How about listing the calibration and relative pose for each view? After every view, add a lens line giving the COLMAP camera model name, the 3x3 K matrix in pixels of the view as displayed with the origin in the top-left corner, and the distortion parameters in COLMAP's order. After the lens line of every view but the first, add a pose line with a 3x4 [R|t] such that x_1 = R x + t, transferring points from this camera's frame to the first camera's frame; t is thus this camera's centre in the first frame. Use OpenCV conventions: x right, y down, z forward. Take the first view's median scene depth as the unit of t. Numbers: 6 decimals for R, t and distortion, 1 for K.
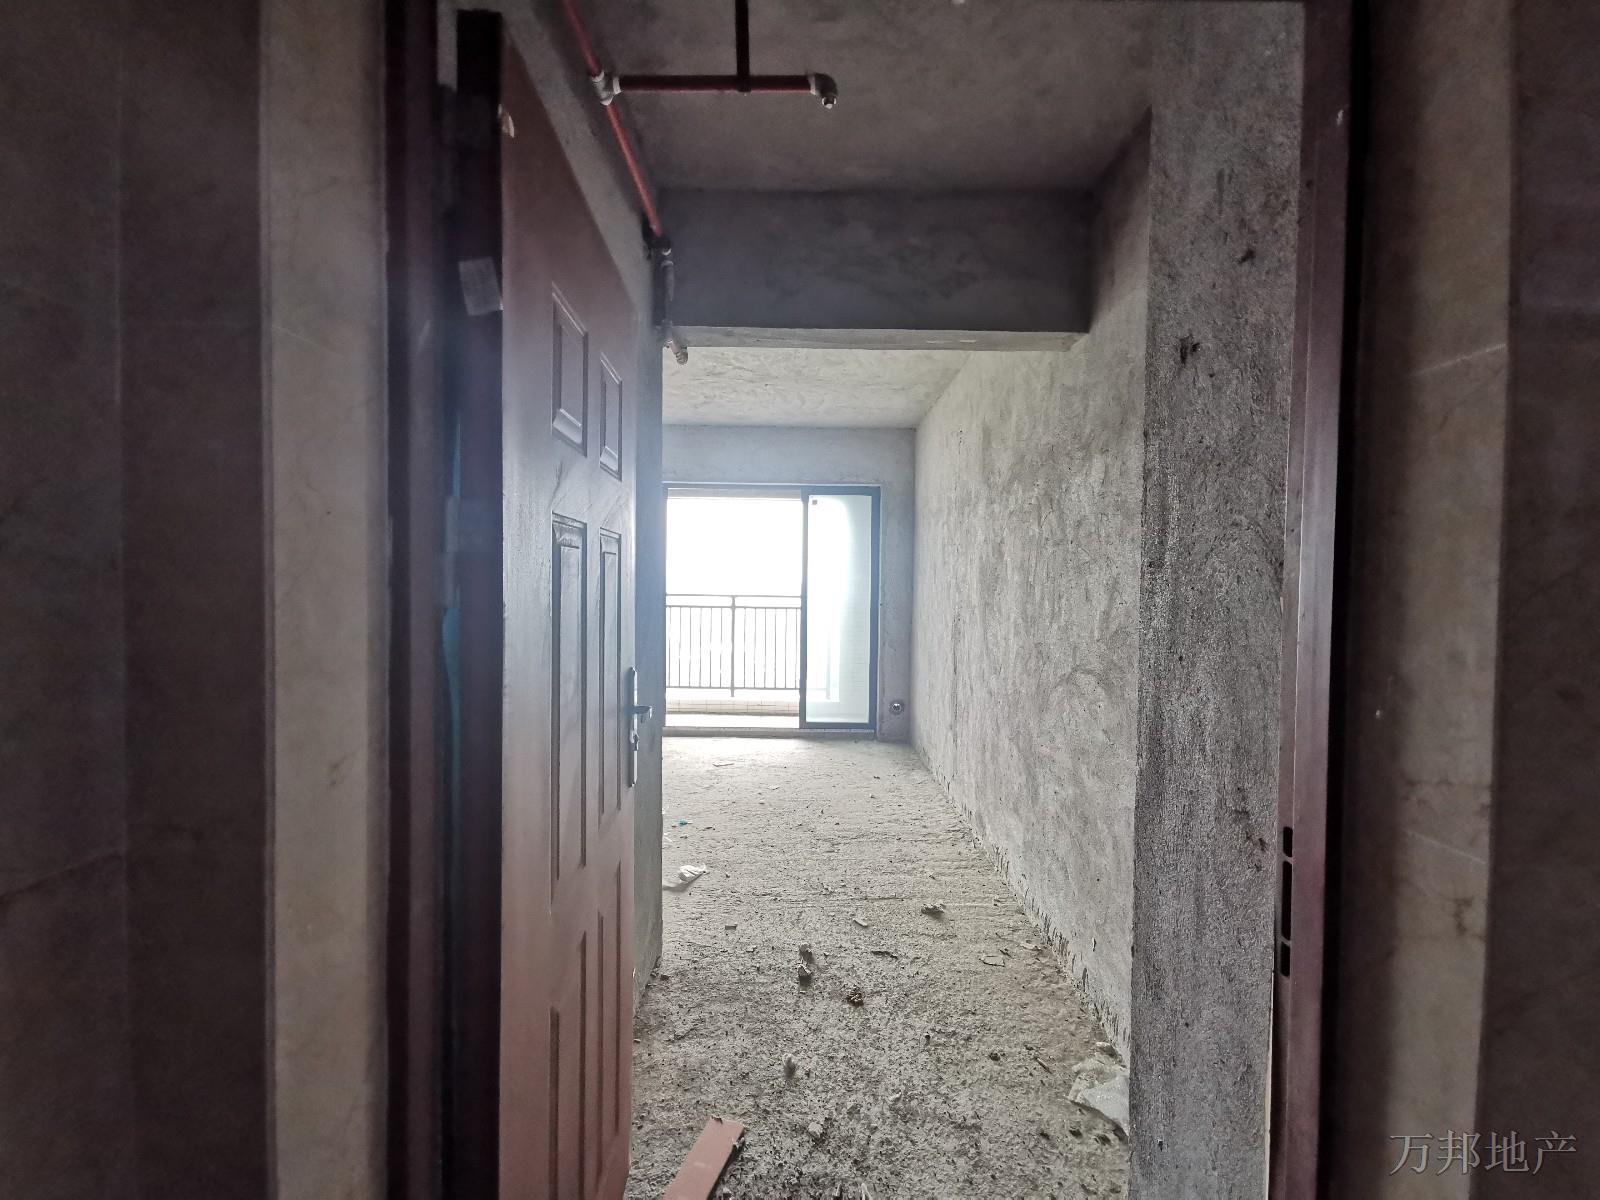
lens RADIAL K [[848.3, 0, 800.8], [0, 848.3, 599.9], [0, 0, 1]] dist [0.000282, 0.000002]
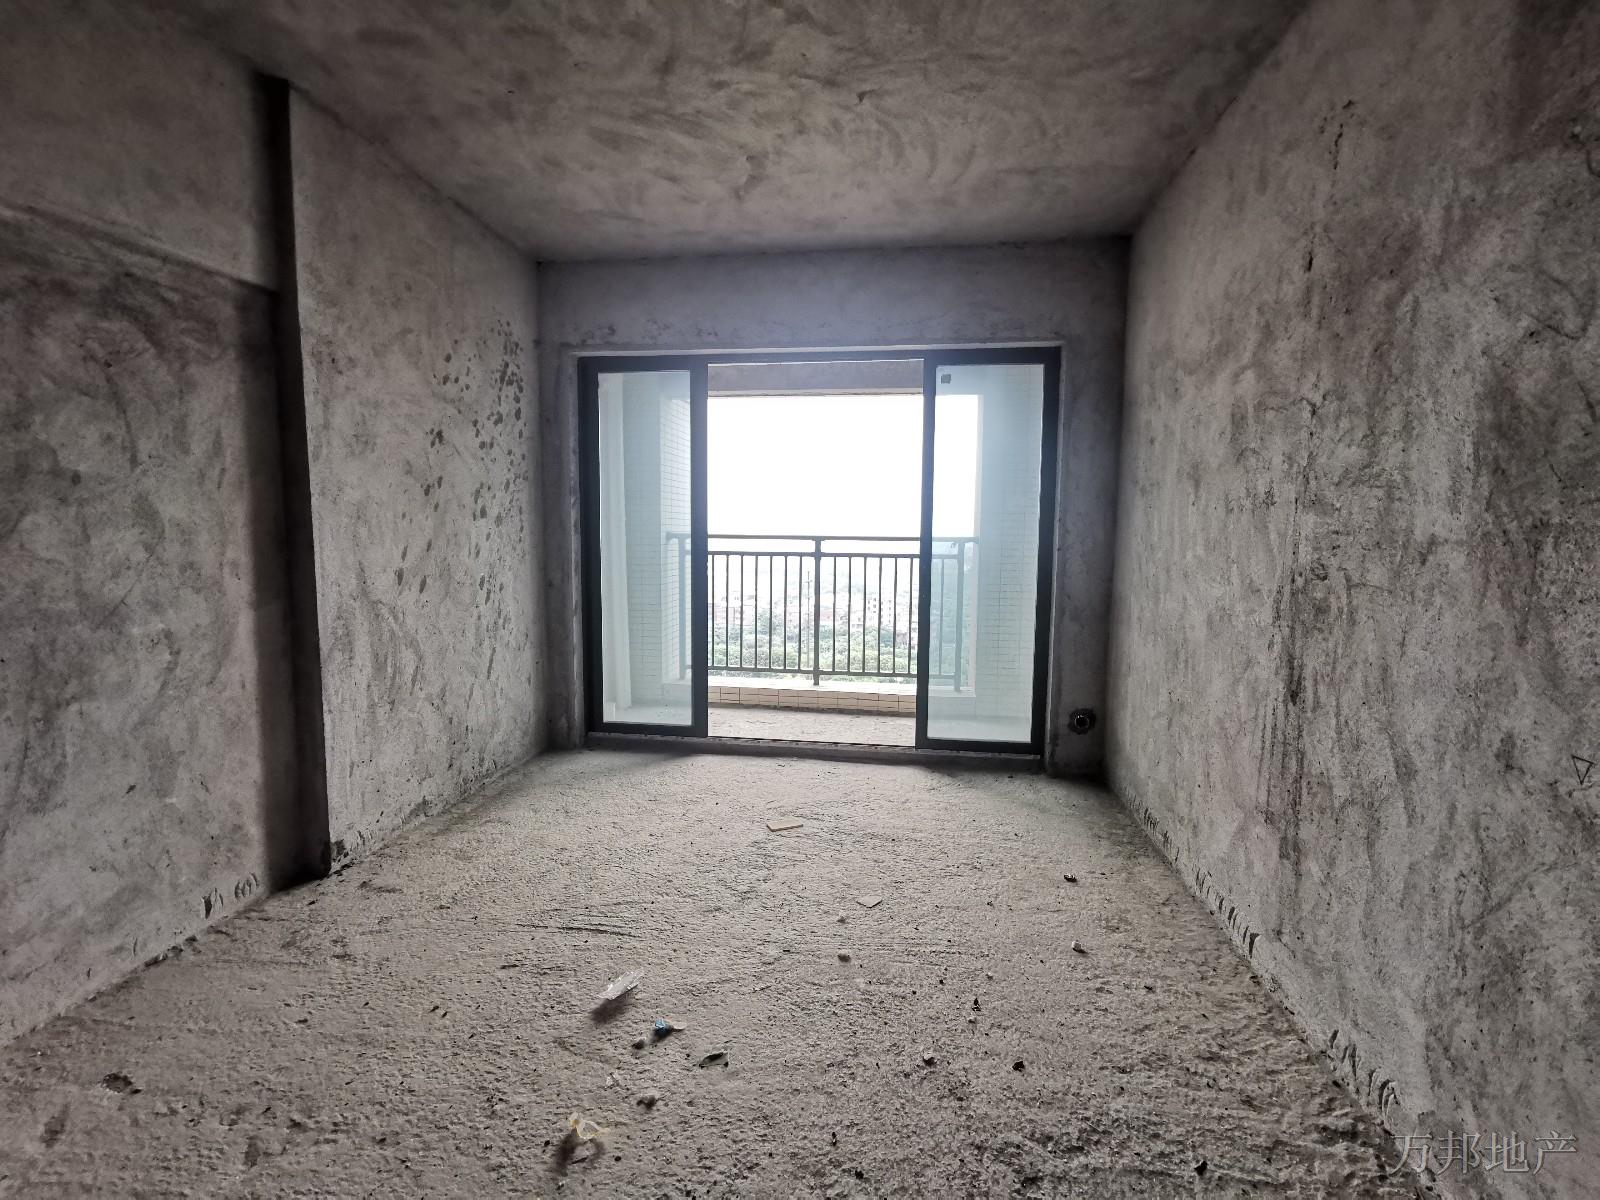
lens RADIAL K [[742.2, 0, 800.7], [0, 742.2, 603.1], [0, 0, 1]] dist [-0.005664, -0.000958]
pose [[0.989940, 0.009798, -0.141148, -0.010112], [-0.000581, 0.997873, 0.065191, 0.009555], [0.141487, -0.064453, 0.987840, 0.458505]]
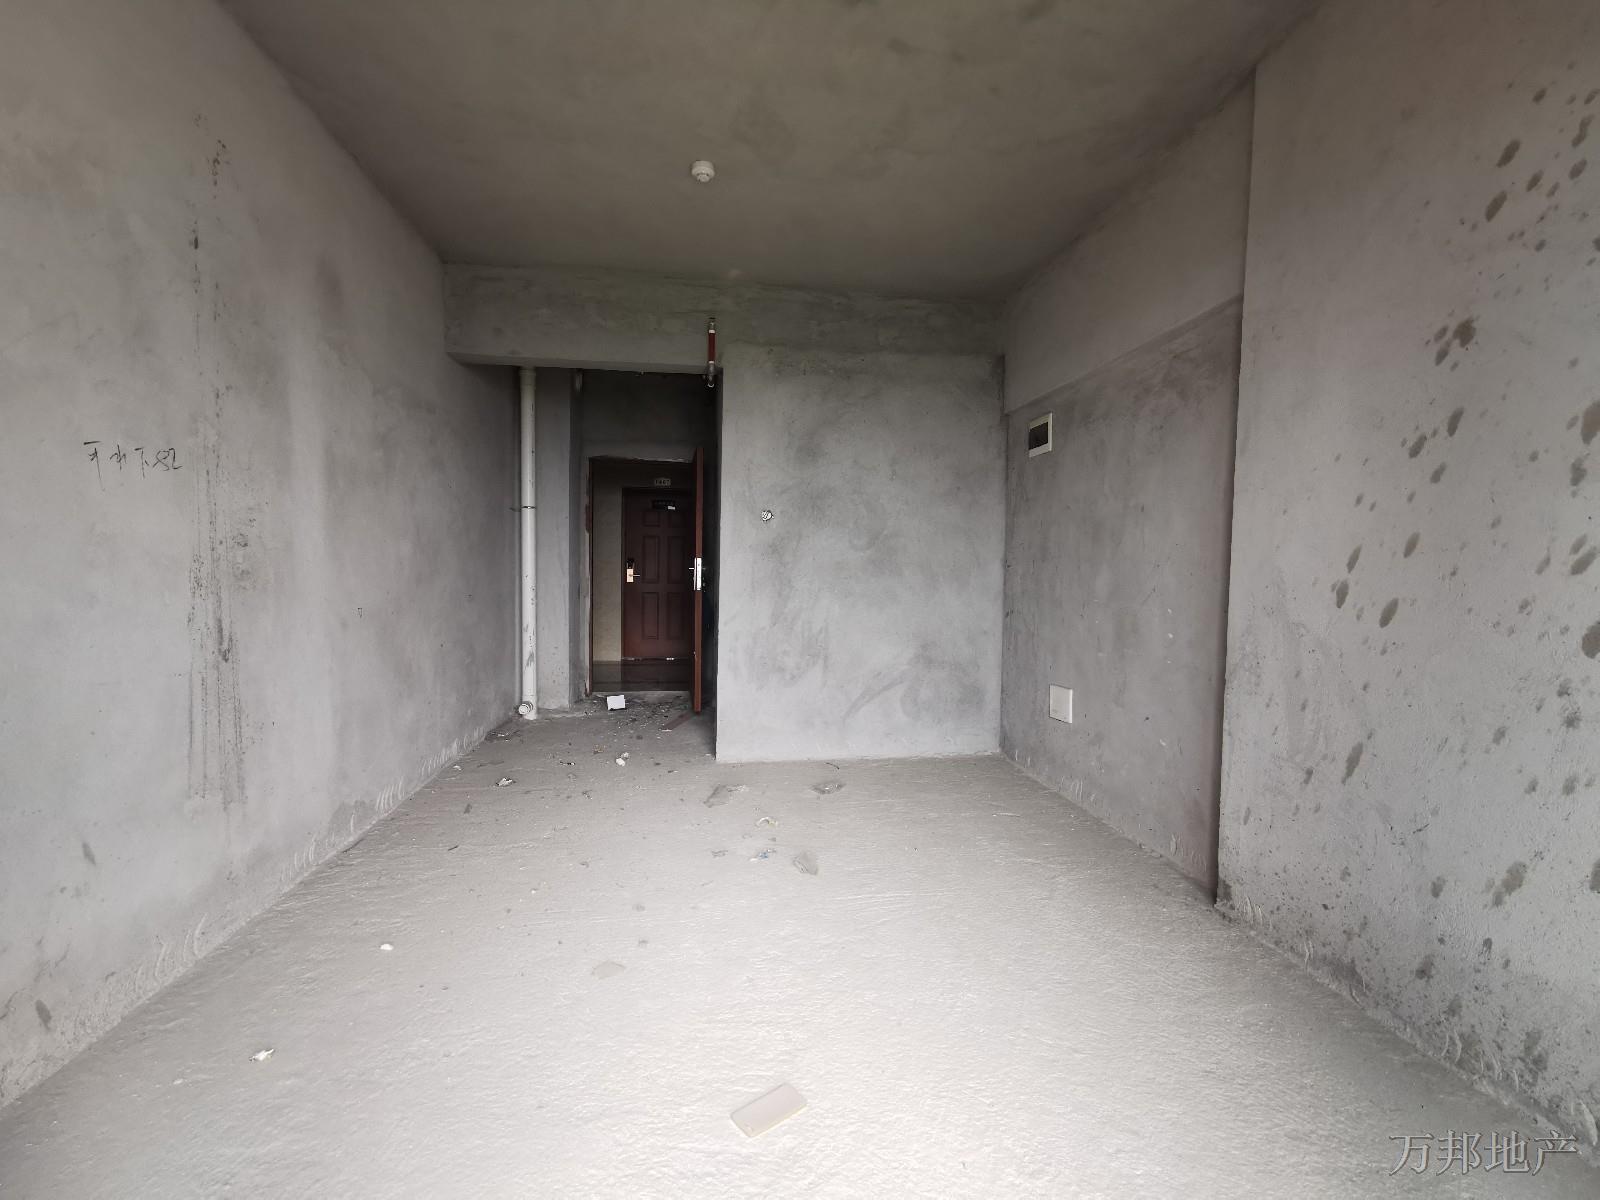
lens RADIAL K [[742.2, 0, 798.9], [0, 742.2, 598.6], [0, 0, 1]] dist [-0.005664, -0.000958]
pose [[-0.989400, -0.020864, -0.143709, -0.066273], [-0.031225, 0.997043, 0.070217, 0.011094], [0.141819, 0.073960, -0.987126, 1.228473]]
